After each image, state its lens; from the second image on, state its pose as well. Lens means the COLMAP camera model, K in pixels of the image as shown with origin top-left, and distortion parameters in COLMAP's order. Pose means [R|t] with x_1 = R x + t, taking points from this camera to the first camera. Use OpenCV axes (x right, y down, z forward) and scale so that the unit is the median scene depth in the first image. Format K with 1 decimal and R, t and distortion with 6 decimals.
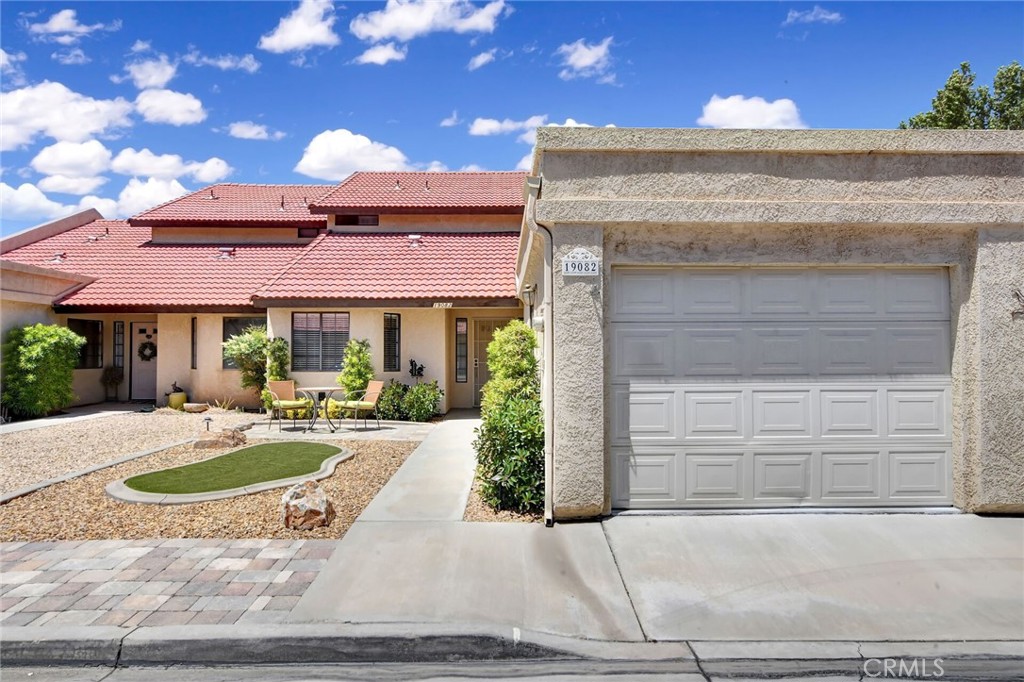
lens RADIAL K [[567.4, 0, 504.9], [0, 567.4, 342.2], [0, 0, 1]] dist [-0.003706, 0.001674]
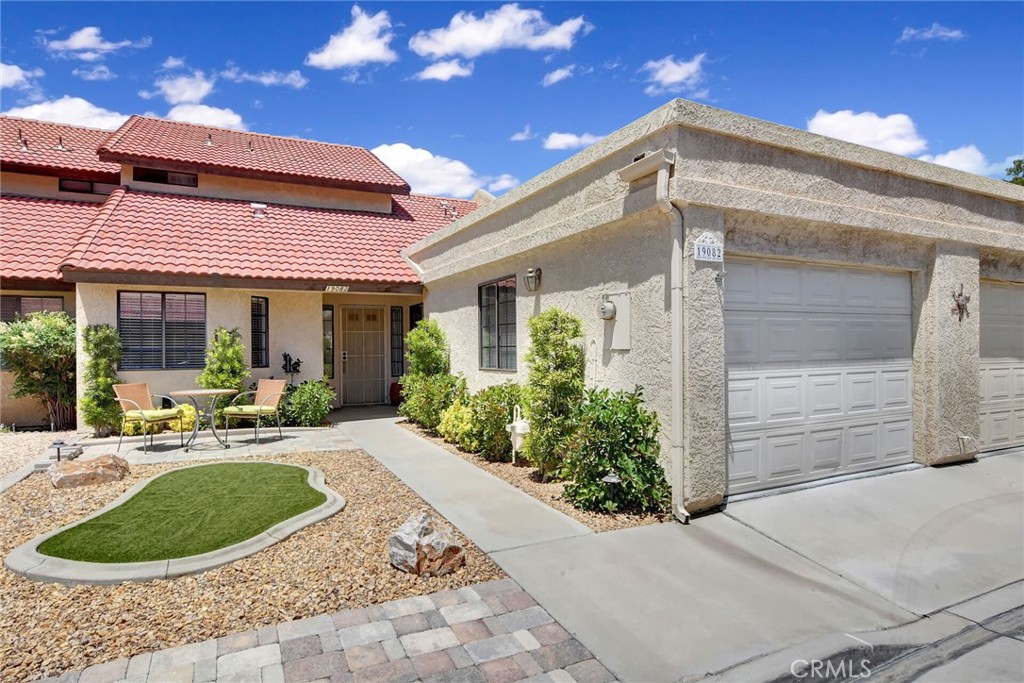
lens RADIAL K [[567.4, 0, 504.9], [0, 567.4, 342.7], [0, 0, 1]] dist [-0.003706, 0.001674]
pose [[0.898926, -0.003510, 0.438086, -0.577385], [-0.002250, 0.999918, 0.012628, 0.010159], [-0.438094, -0.012338, 0.898844, 0.269702]]
